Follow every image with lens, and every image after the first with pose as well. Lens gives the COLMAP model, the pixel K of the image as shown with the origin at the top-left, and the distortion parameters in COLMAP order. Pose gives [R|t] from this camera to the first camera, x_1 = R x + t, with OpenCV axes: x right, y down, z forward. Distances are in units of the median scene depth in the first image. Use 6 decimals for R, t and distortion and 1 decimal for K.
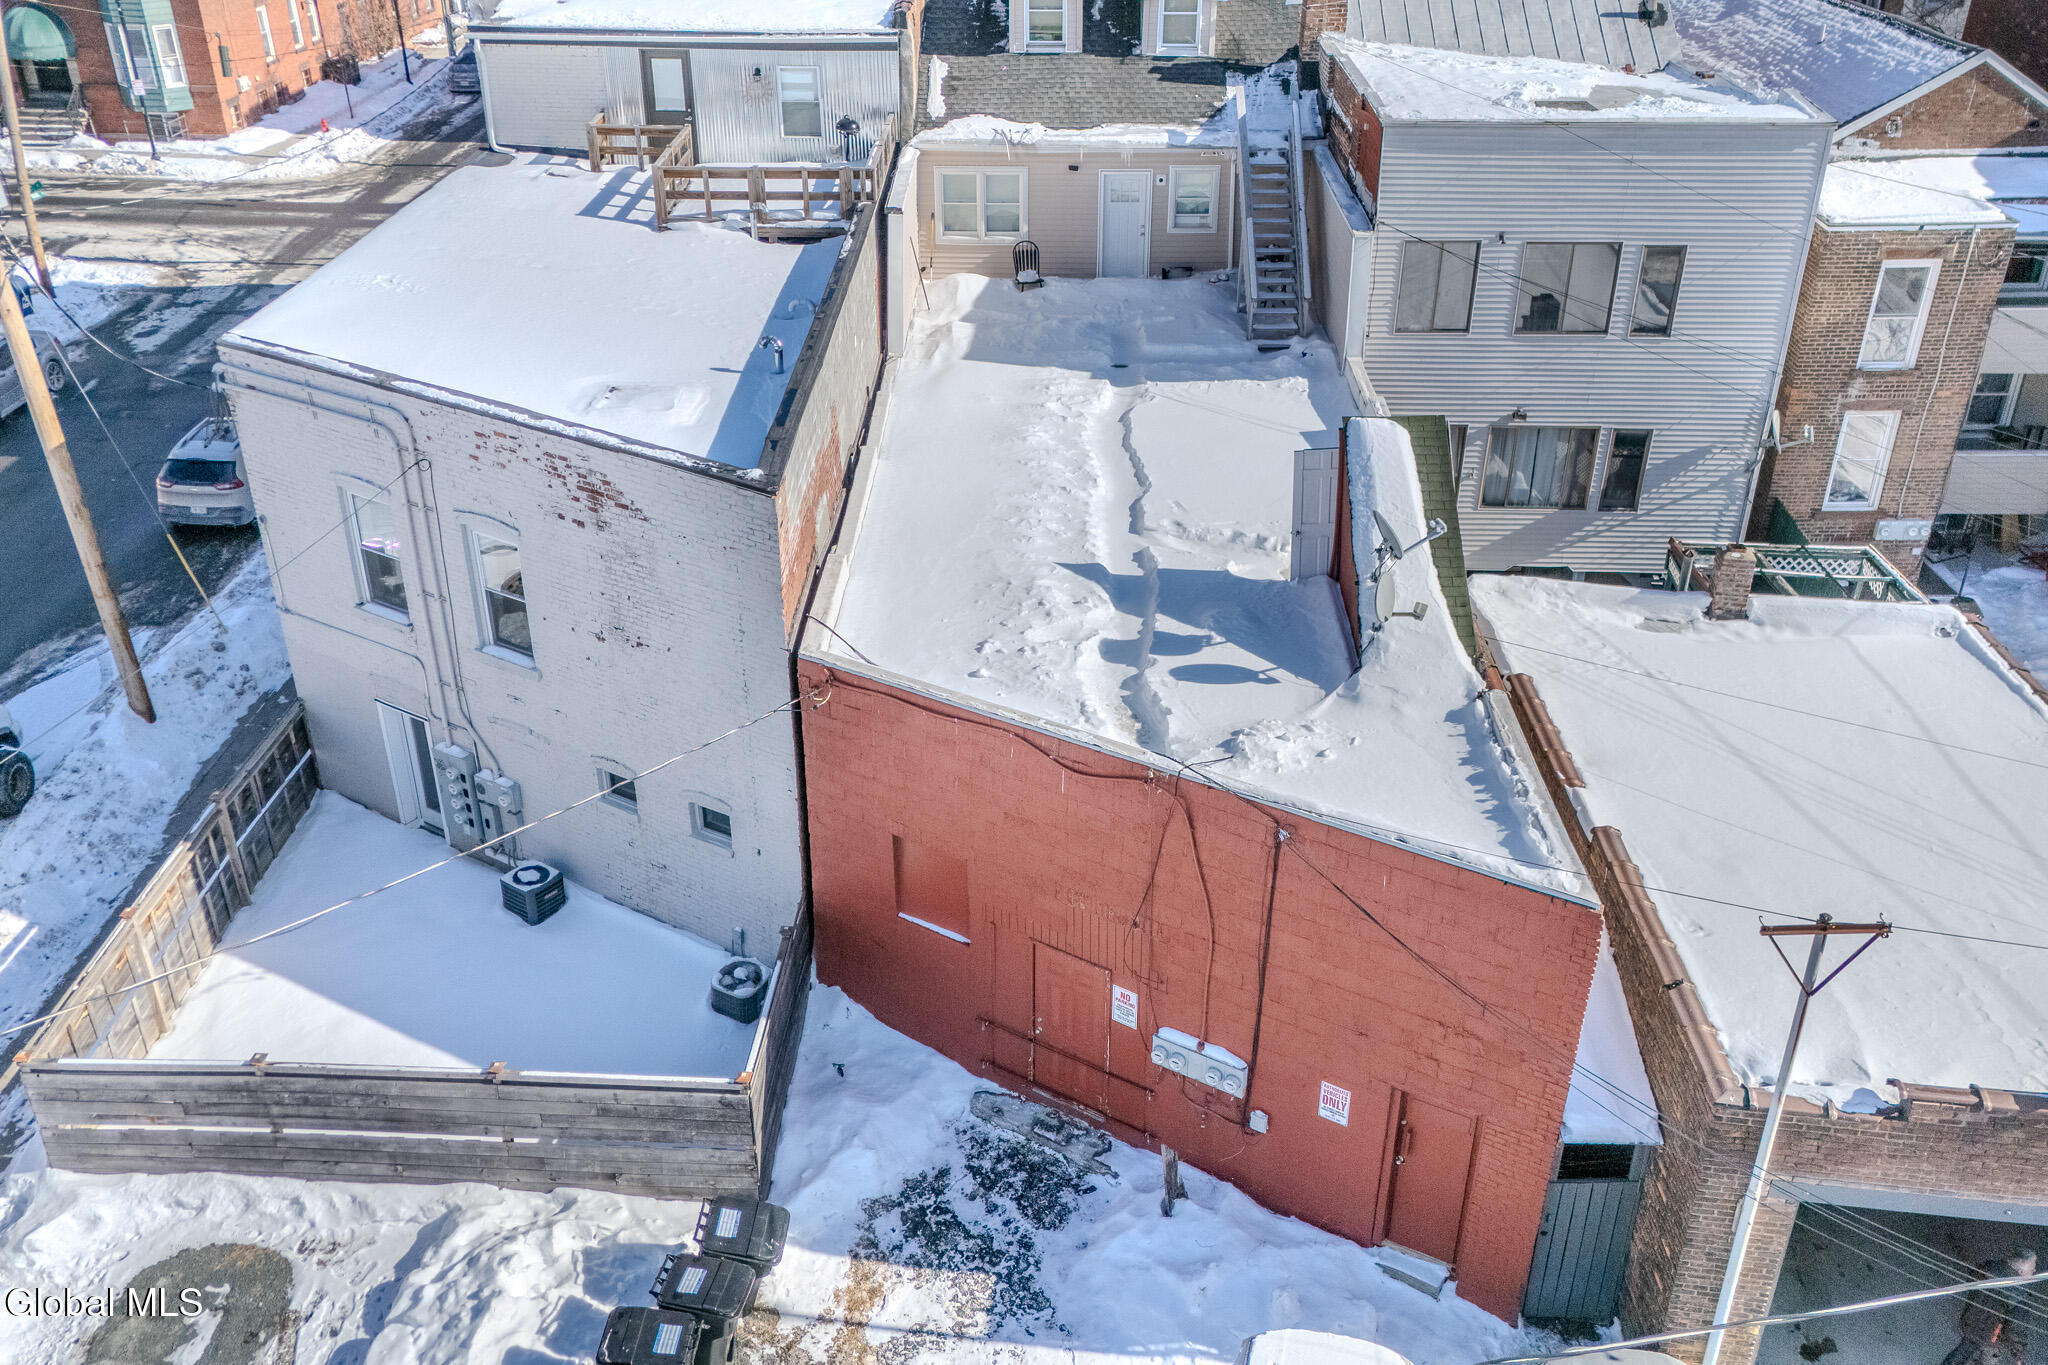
lens RADIAL K [[1784.8, 0, 1021.6], [0, 1784.8, 678.6], [0, 0, 1]] dist [0.084349, -0.062640]
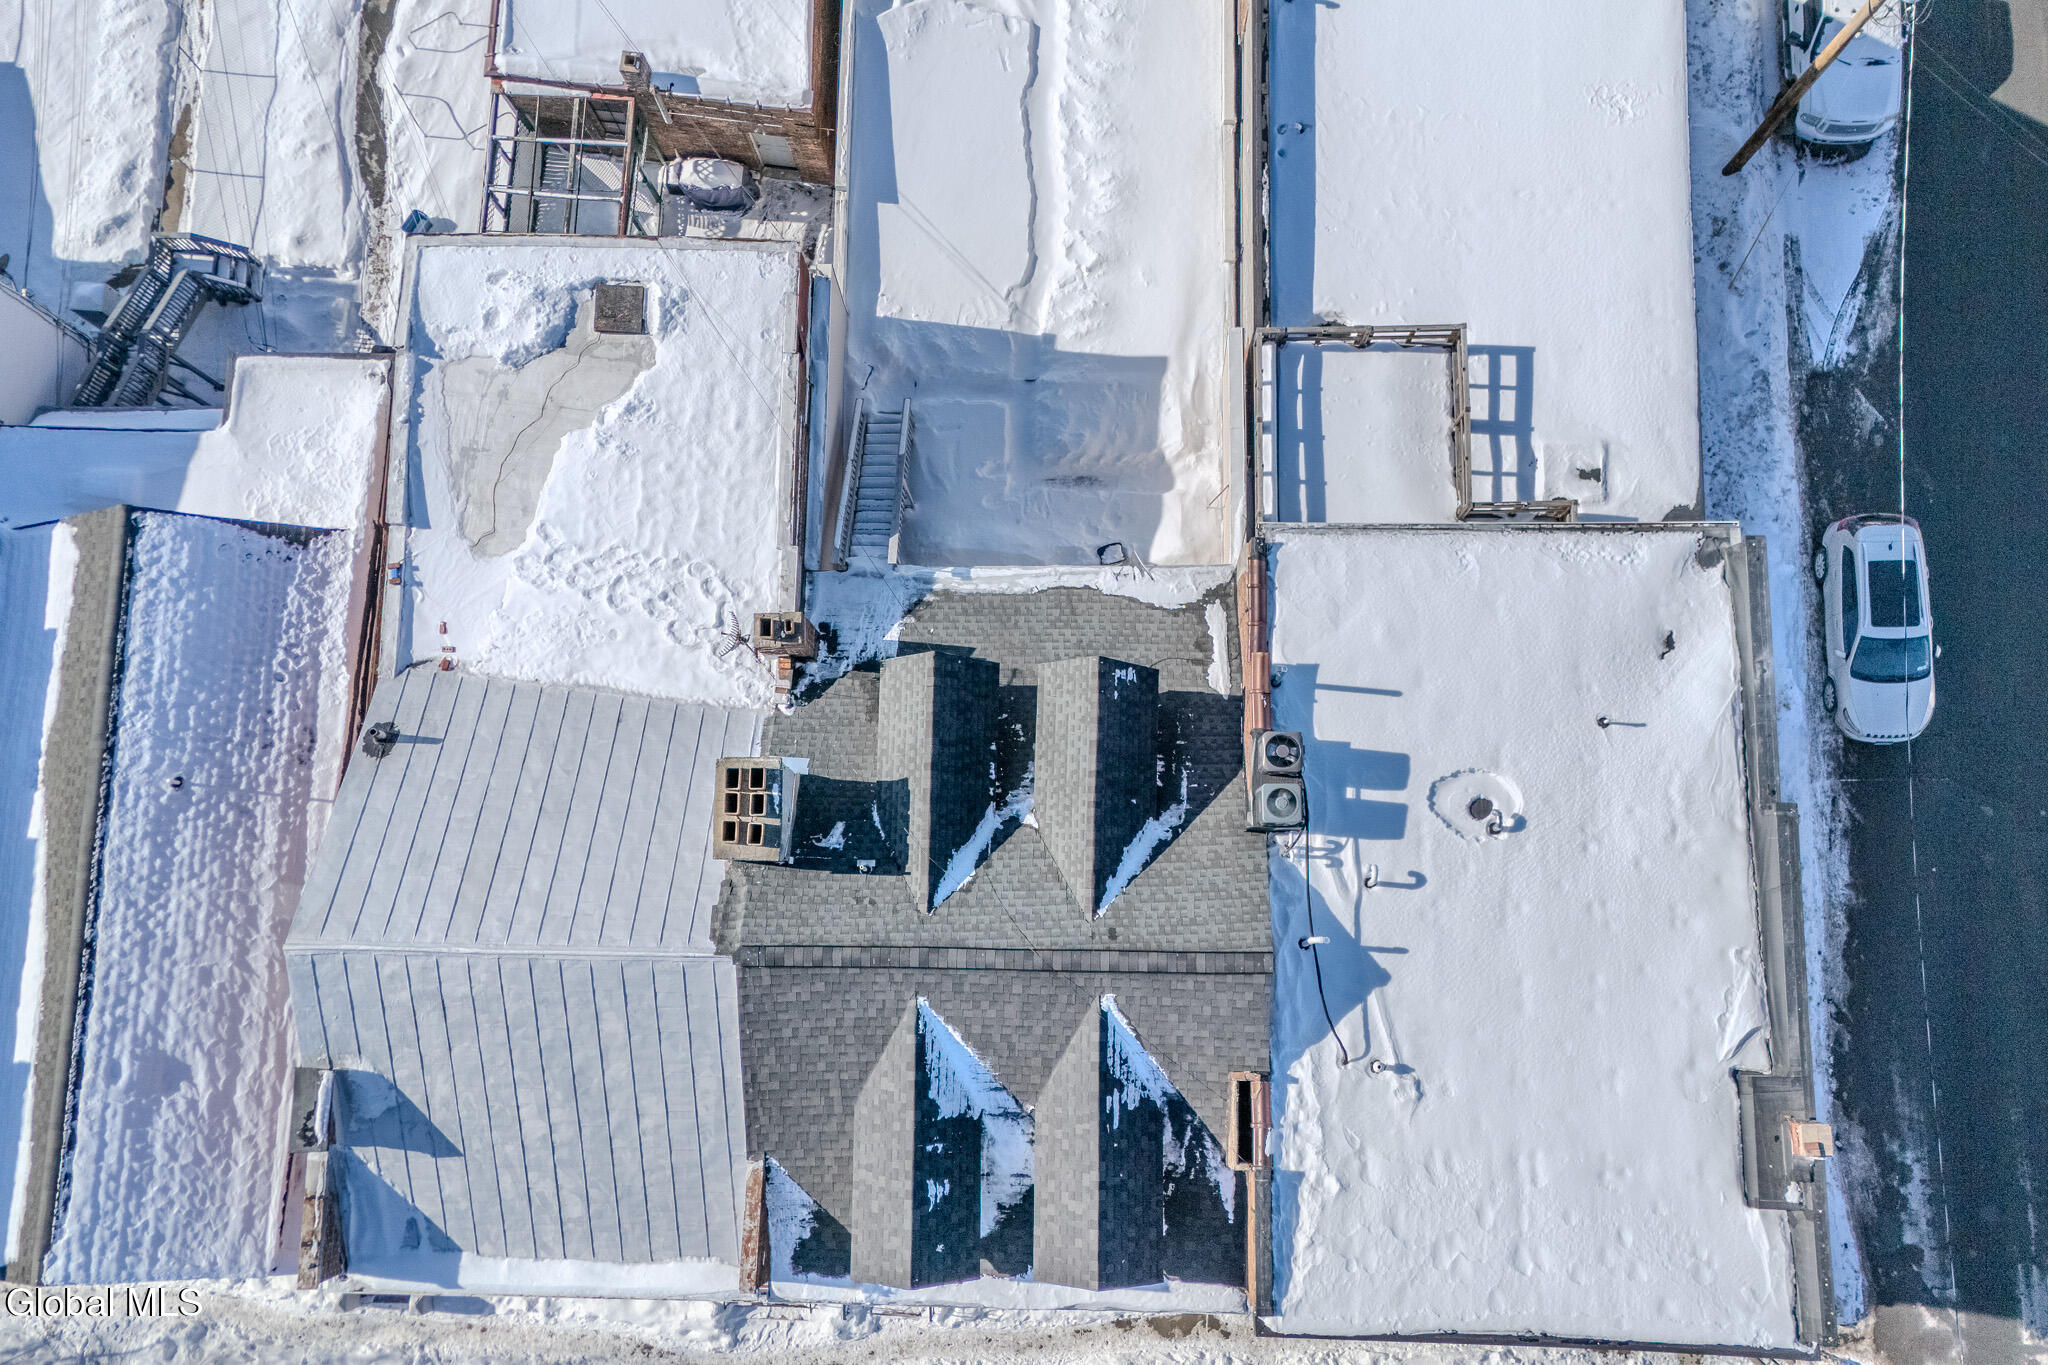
lens RADIAL K [[1784.8, 0, 1020.4], [0, 1784.8, 680.9], [0, 0, 1]] dist [0.084349, -0.062640]
pose [[-0.999642, -0.001358, 0.026723, 0.047881], [0.025554, -0.344651, 0.938383, -1.996371], [0.007936, 0.938730, 0.344563, 1.204261]]
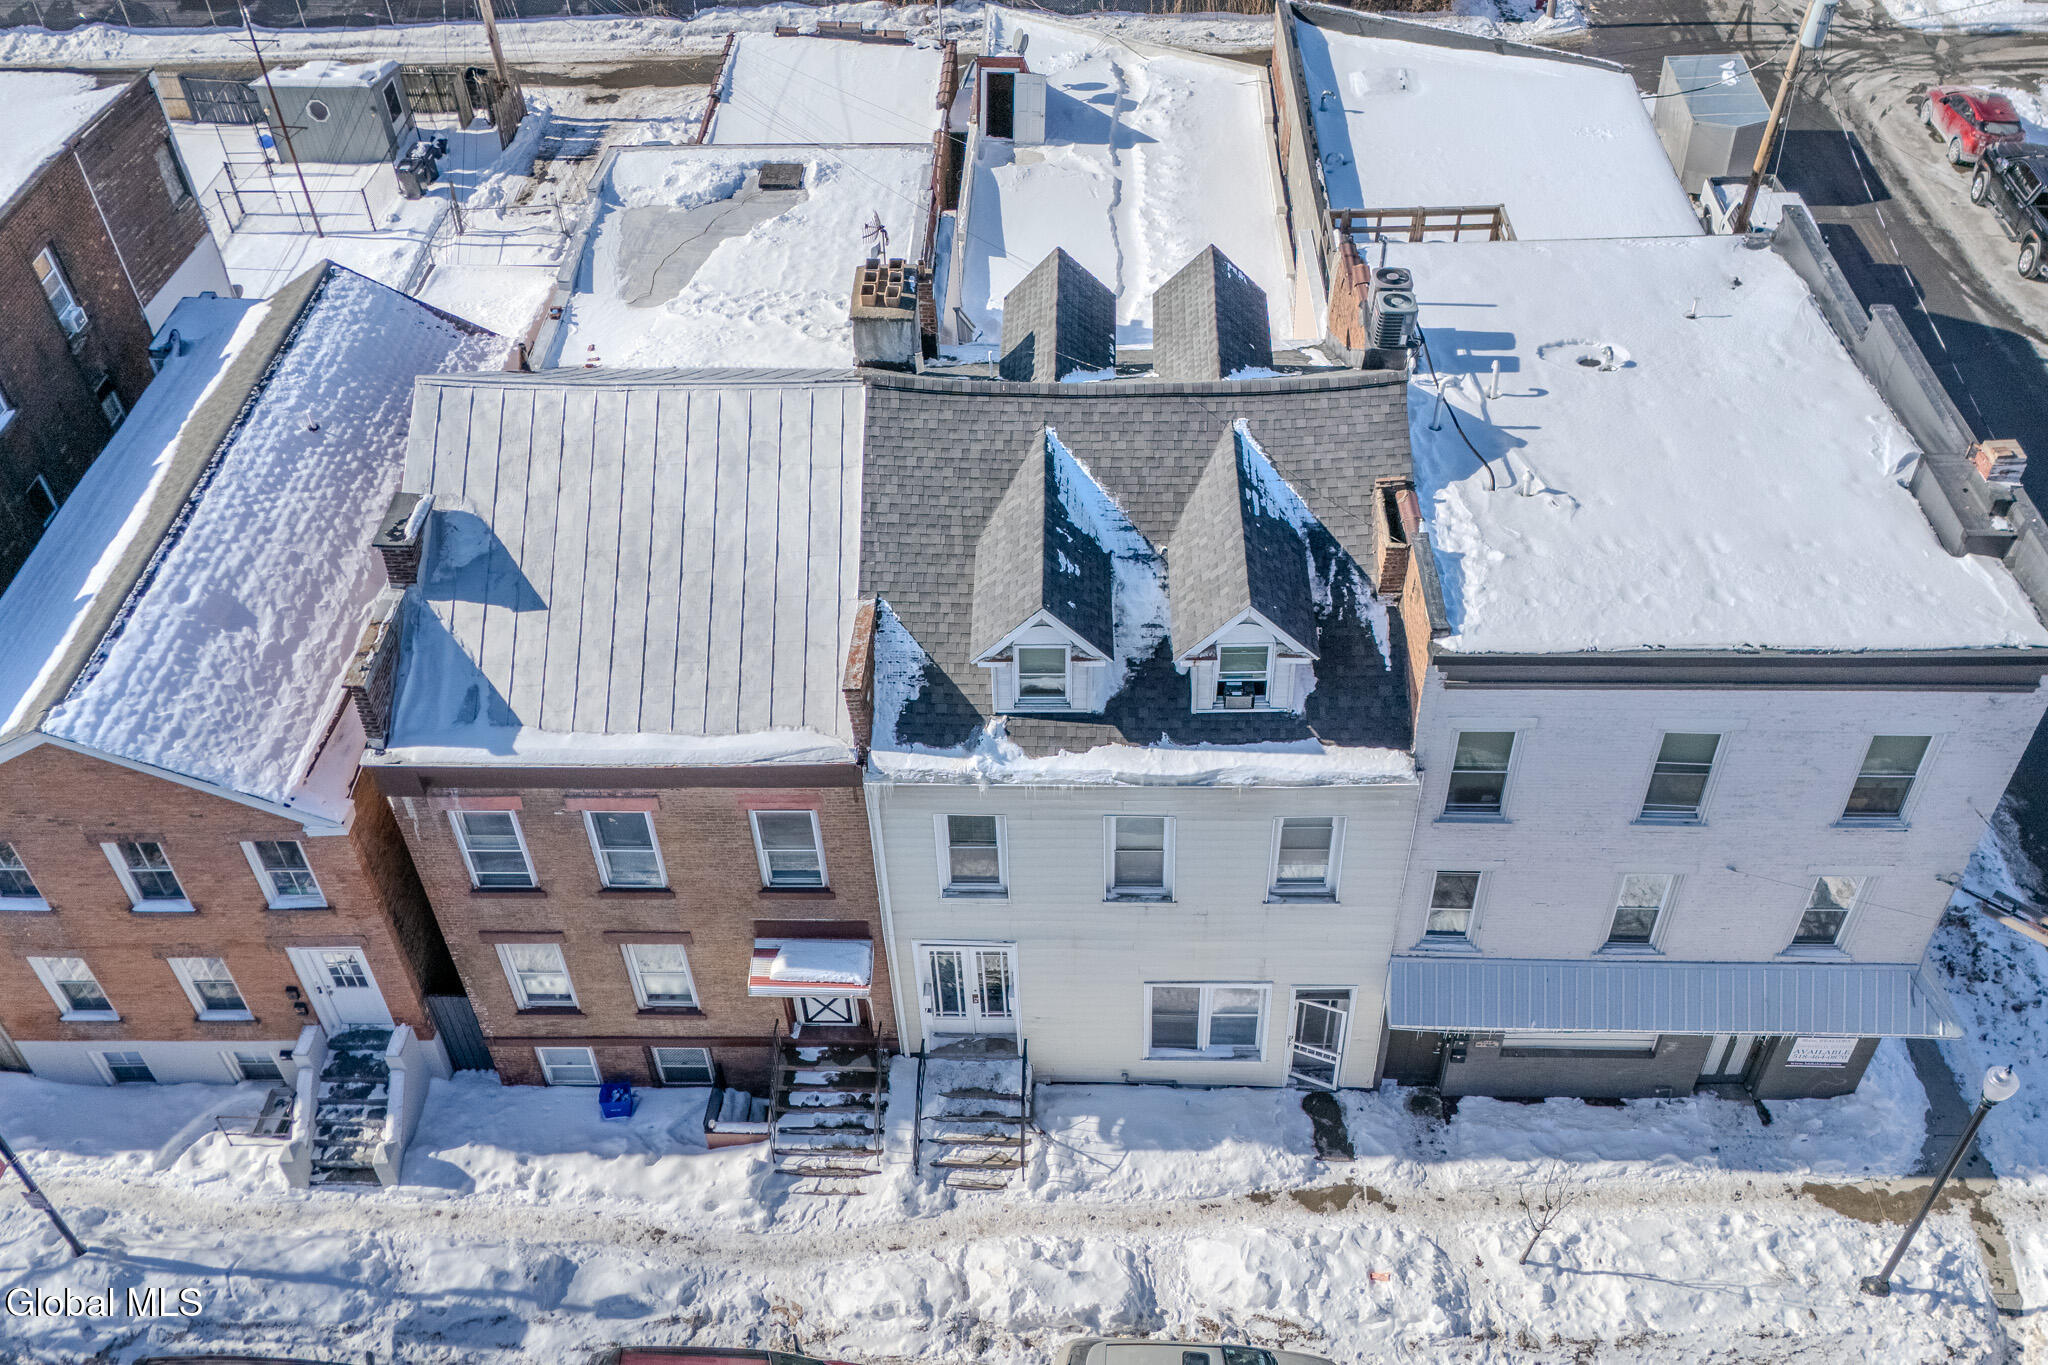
lens RADIAL K [[1784.8, 0, 1021.2], [0, 1784.8, 682.6], [0, 0, 1]] dist [0.084349, -0.062640]
pose [[-0.999696, 0.001377, 0.024617, 0.150299], [0.023884, 0.301842, 0.953059, -2.020884], [-0.006118, 0.953357, -0.301783, 2.510415]]
